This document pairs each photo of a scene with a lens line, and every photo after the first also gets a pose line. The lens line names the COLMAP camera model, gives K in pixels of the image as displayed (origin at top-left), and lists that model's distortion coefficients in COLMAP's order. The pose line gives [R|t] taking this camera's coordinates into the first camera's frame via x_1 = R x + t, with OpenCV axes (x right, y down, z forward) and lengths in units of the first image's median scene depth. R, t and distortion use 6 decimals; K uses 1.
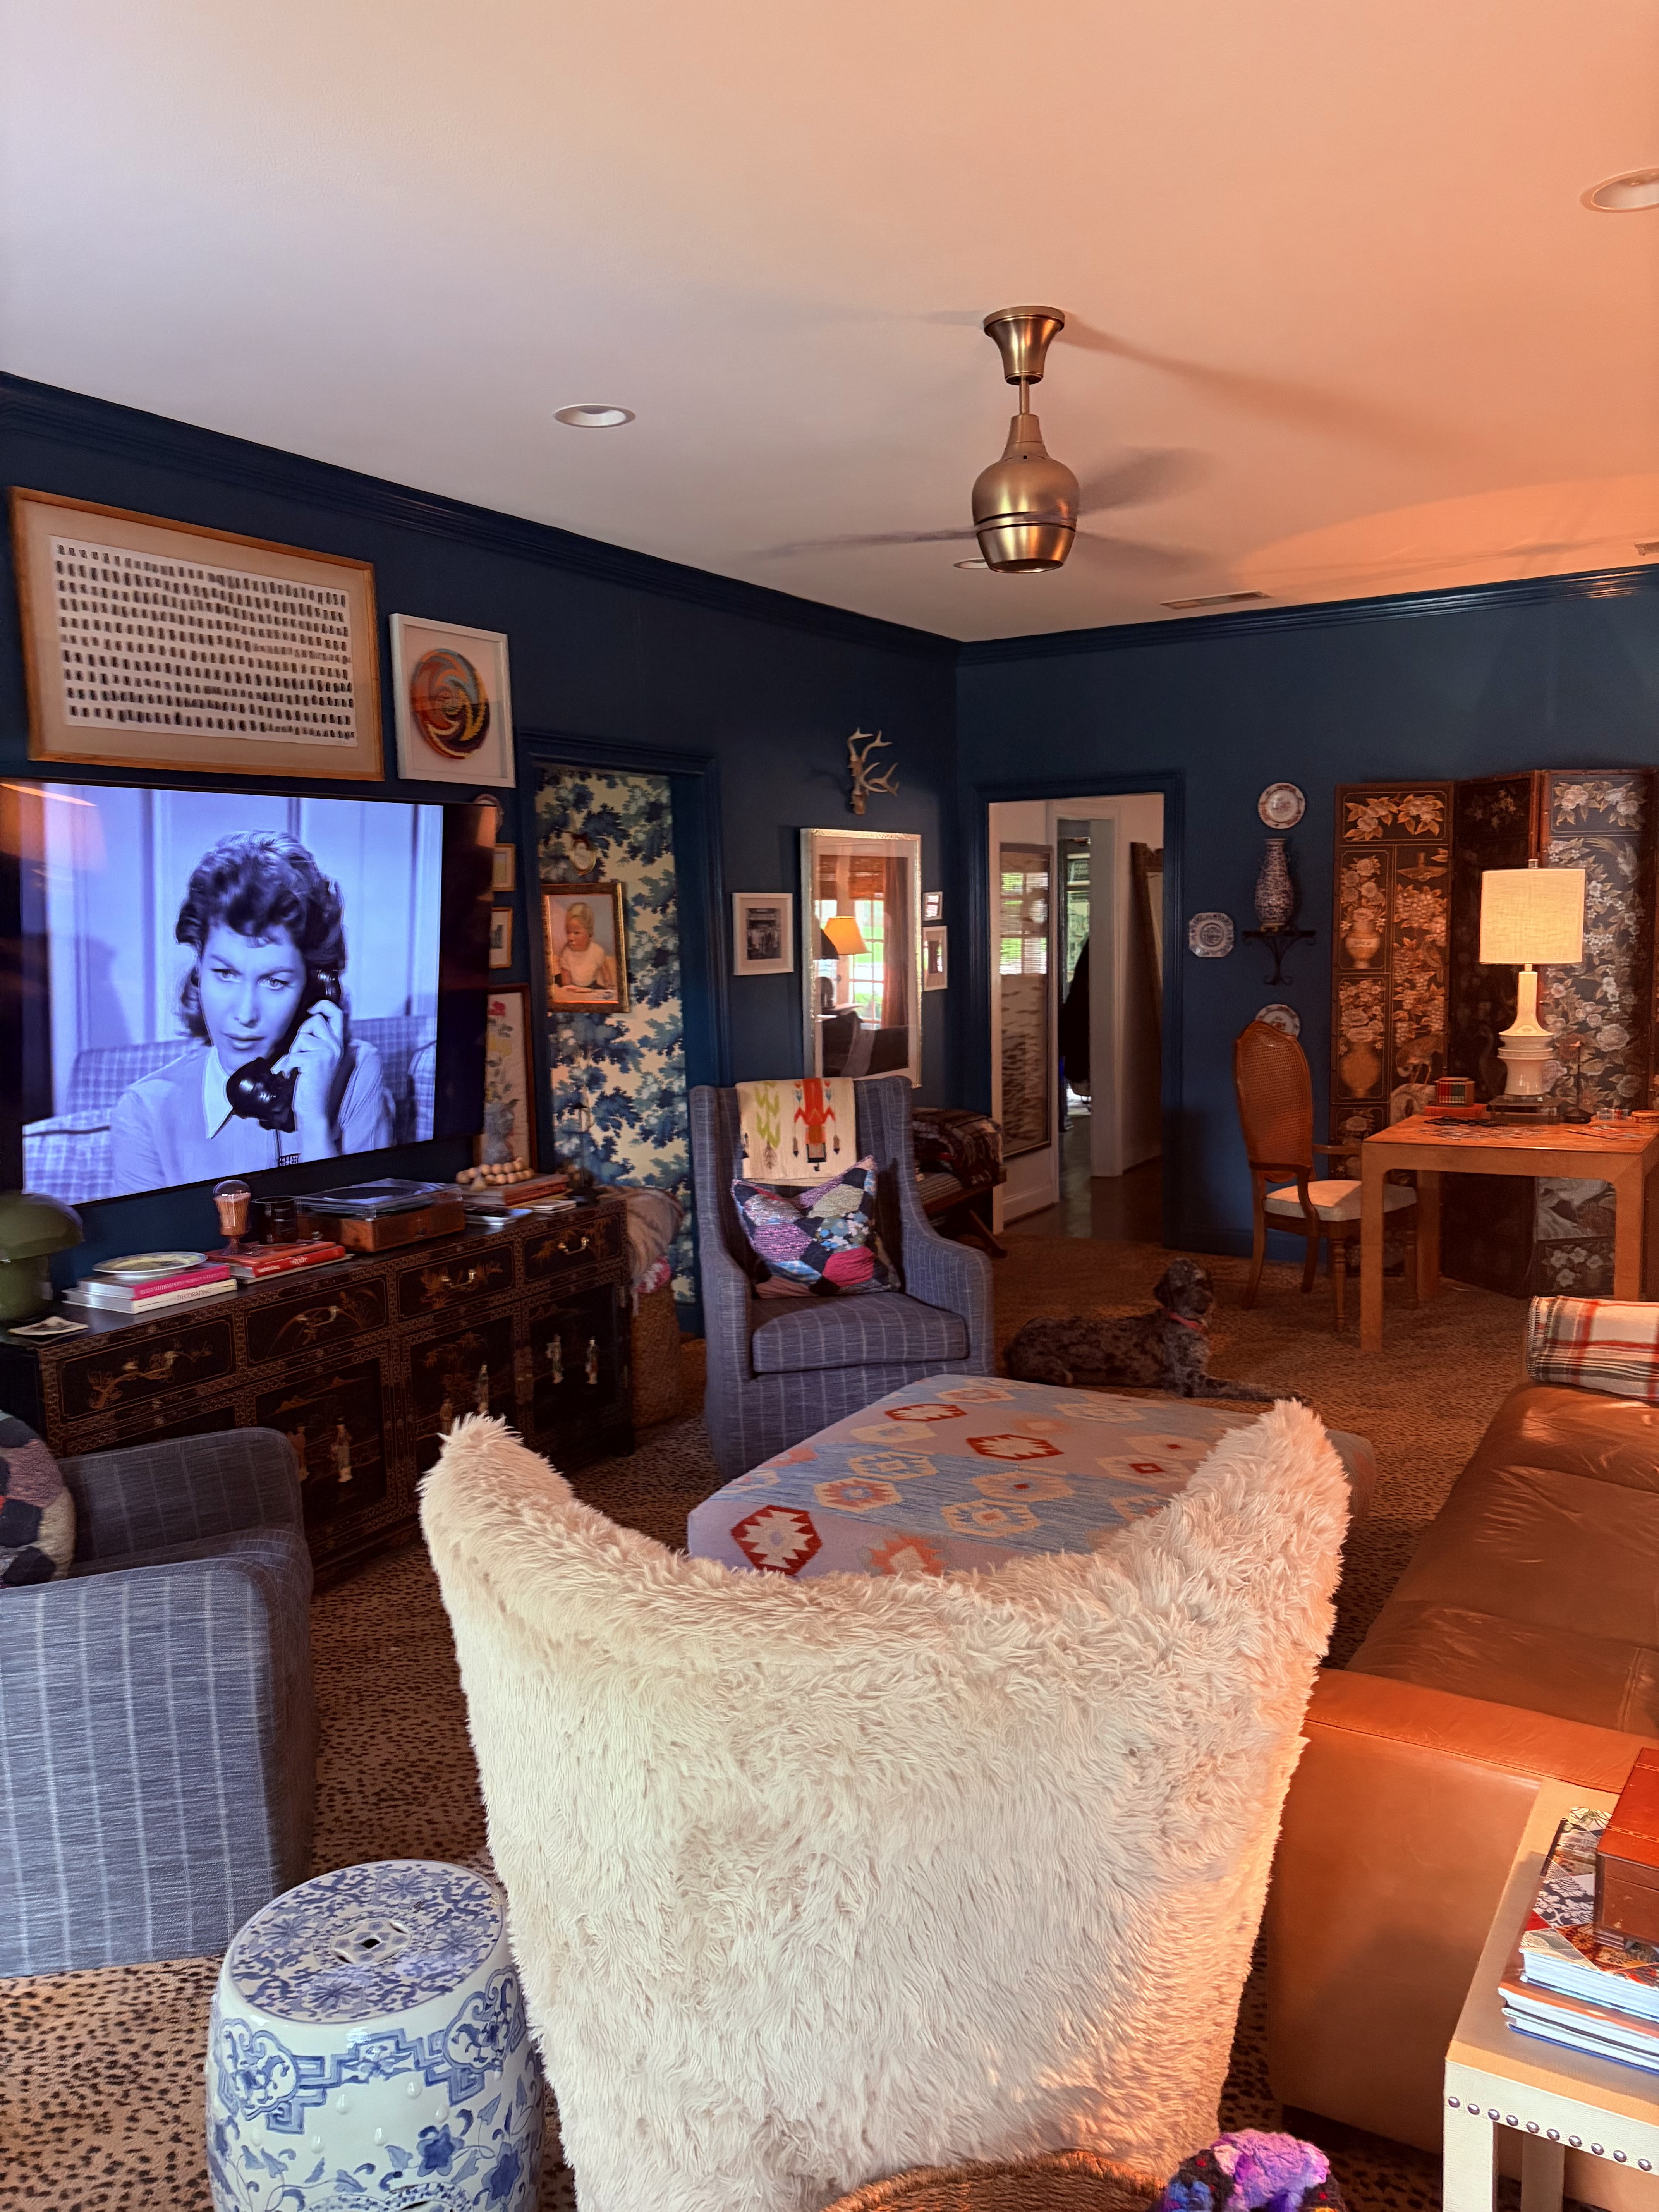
lens RADIAL K [[1693.0, 0, 854.4], [0, 1693.0, 1112.5], [0, 0, 1]] dist [0.067886, -0.081873]
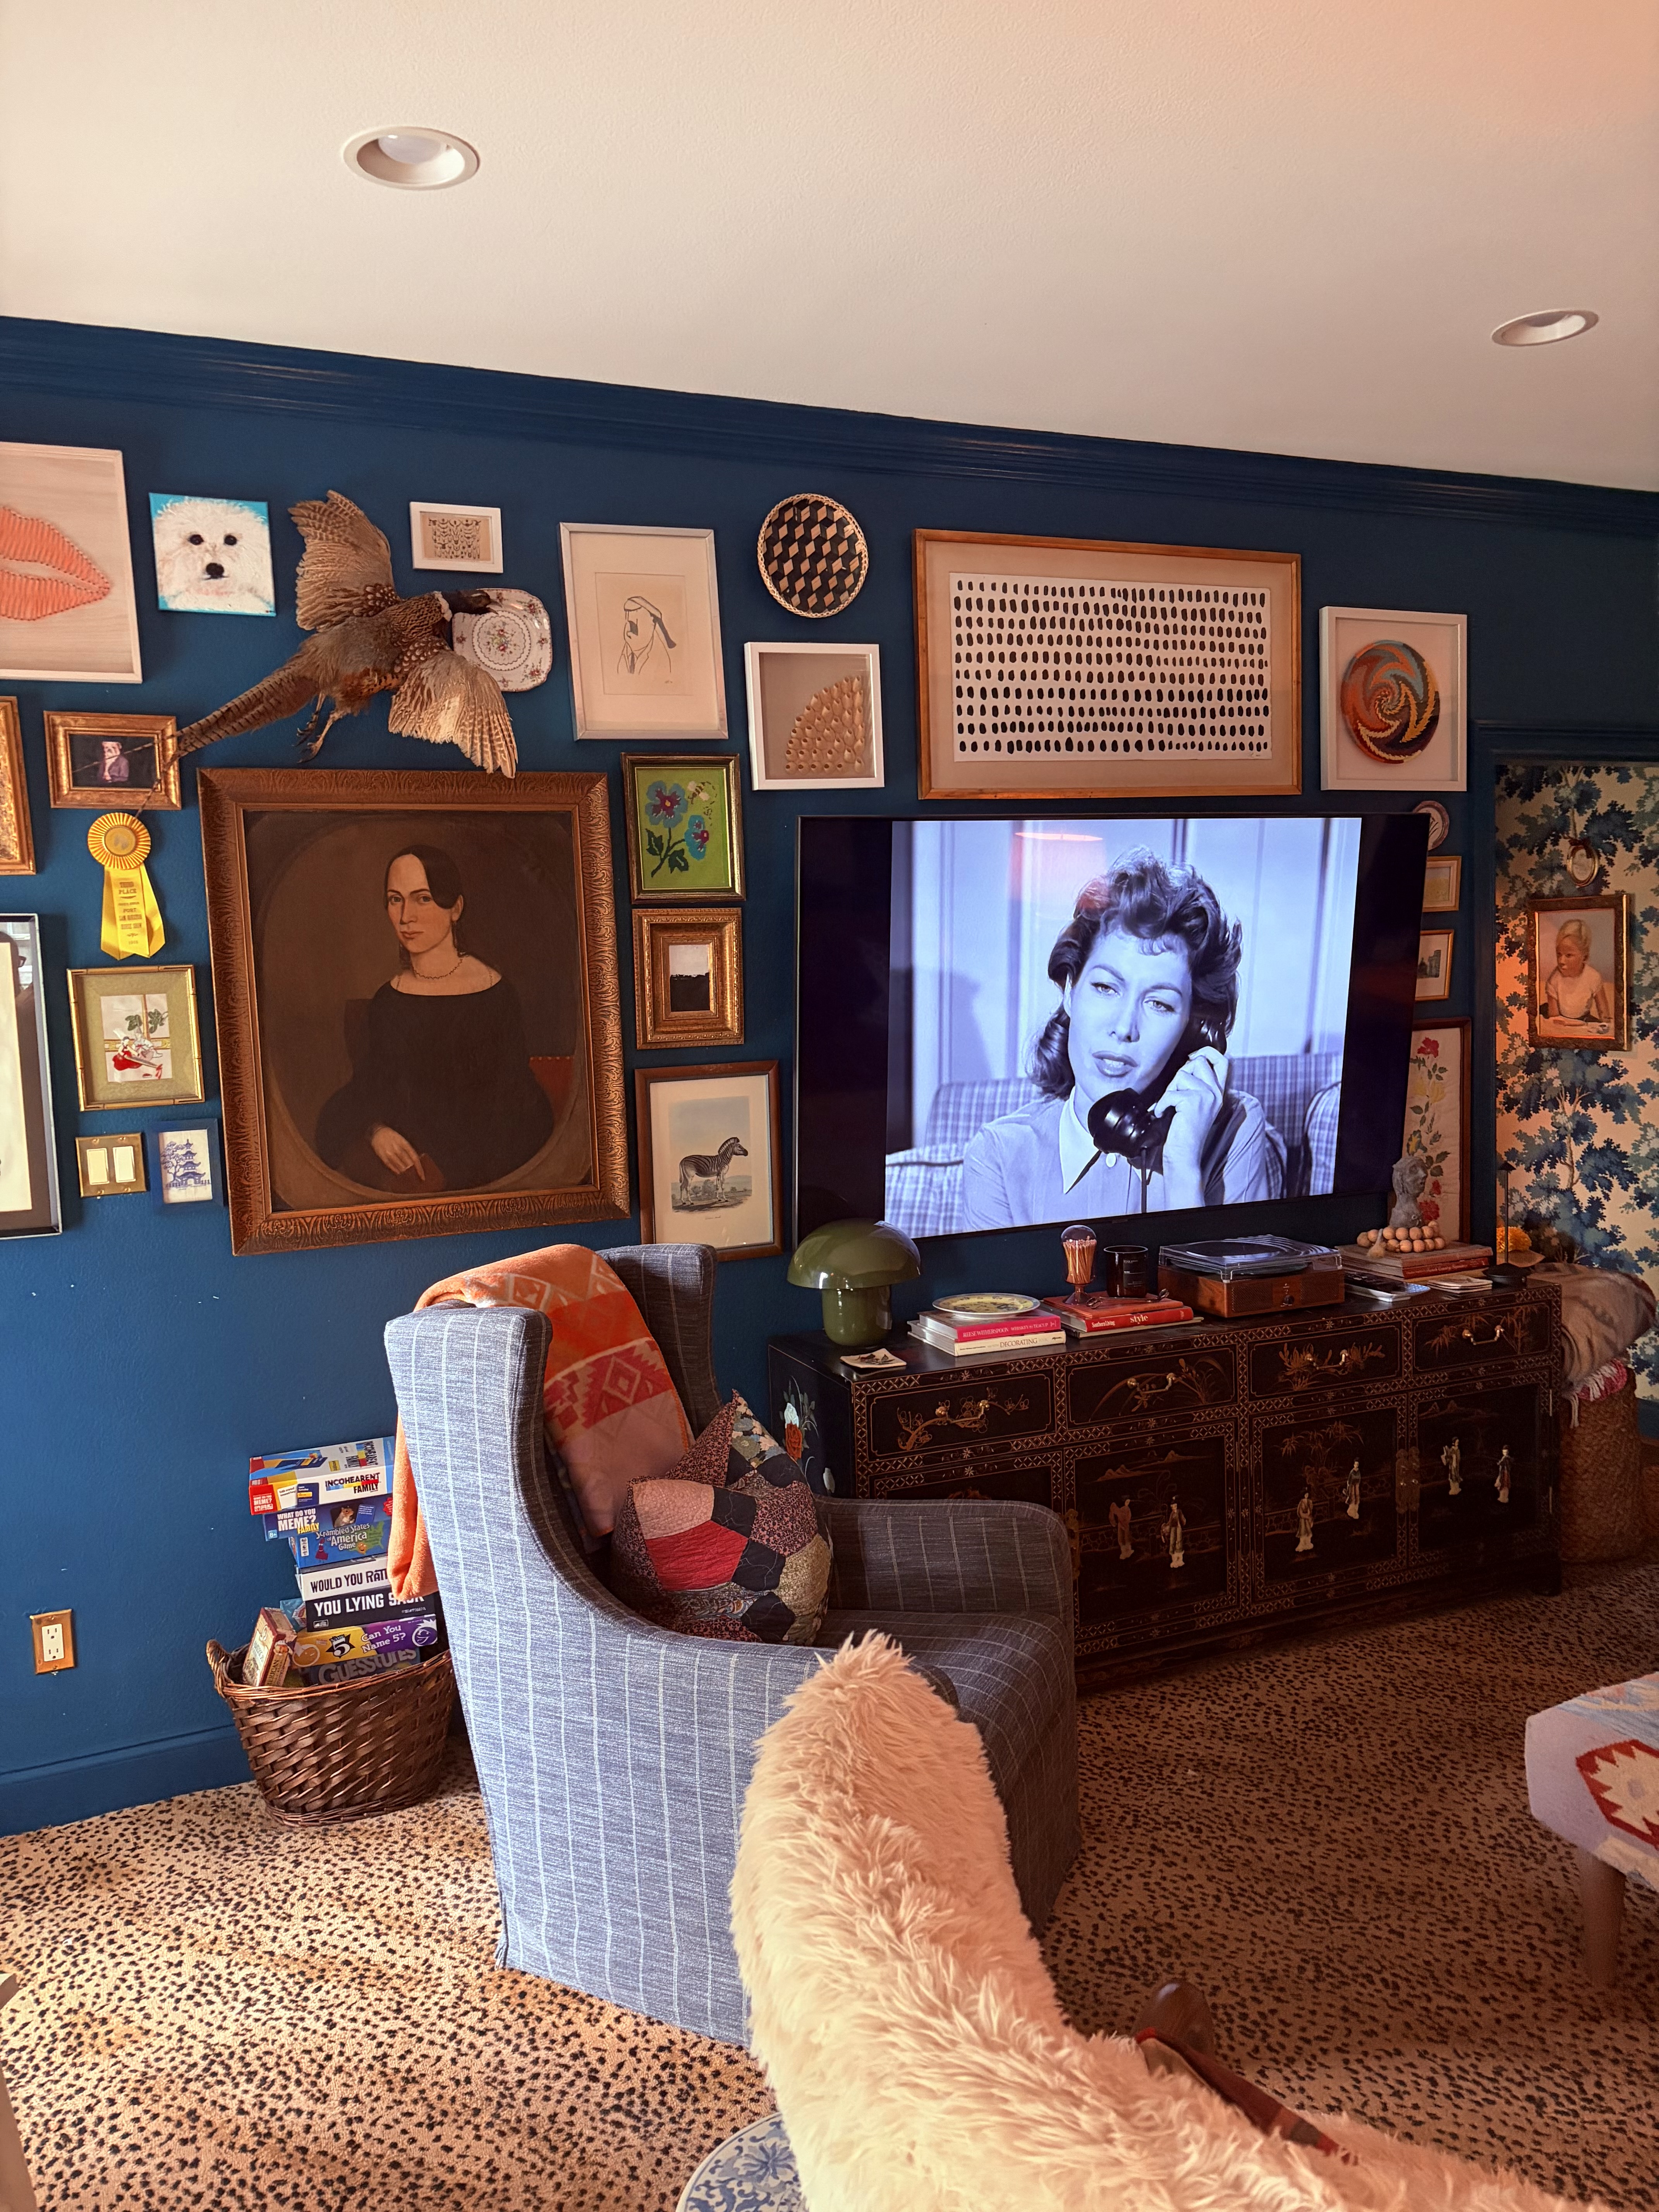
lens RADIAL K [[1693.8, 0, 825.8], [0, 1693.8, 1118.5], [0, 0, 1]] dist [0.048664, -0.059879]
pose [[0.803626, 0.052742, -0.592793, 0.065560], [-0.055971, 0.998348, 0.012947, -0.020186], [0.592497, 0.022775, 0.805251, 0.128771]]
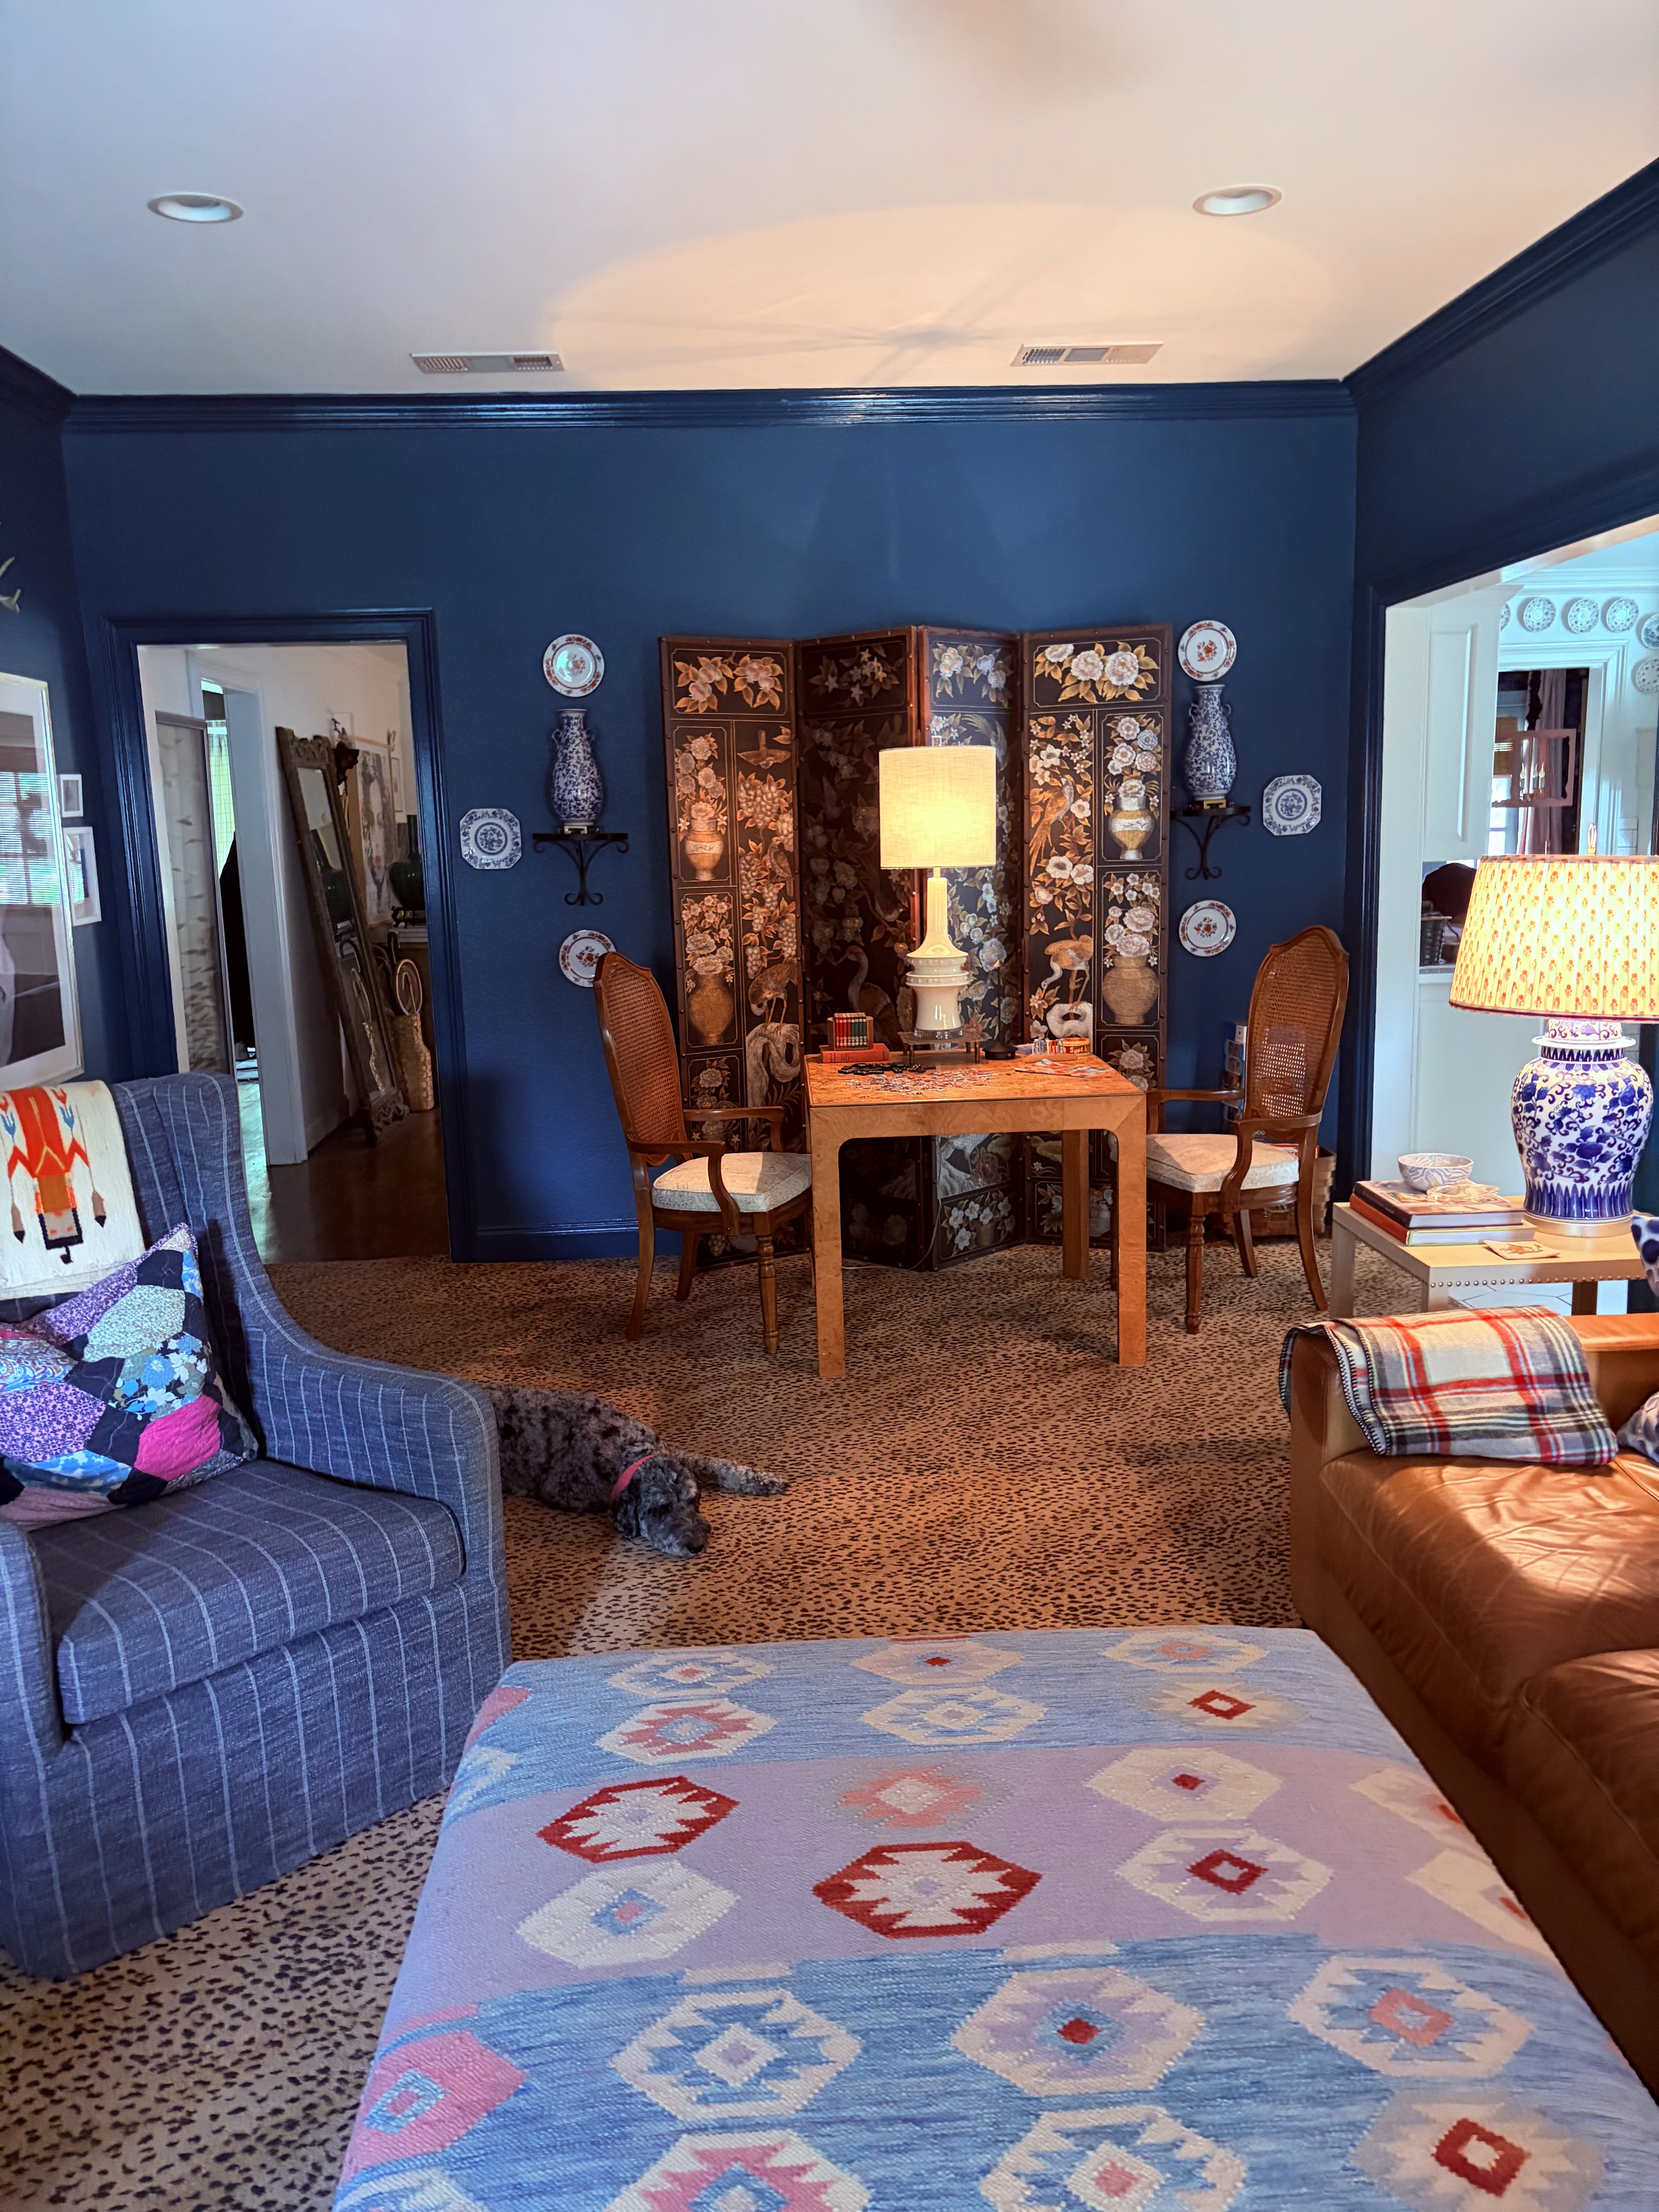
lens RADIAL K [[1680.1, 0, 813.9], [0, 1680.1, 1120.3], [0, 0, 1]] dist [0.130247, -0.172271]
pose [[0.843426, -0.096630, 0.528484, -0.116062], [0.073820, 0.995206, 0.064155, -0.030659], [-0.532150, -0.015097, 0.846516, 0.462458]]
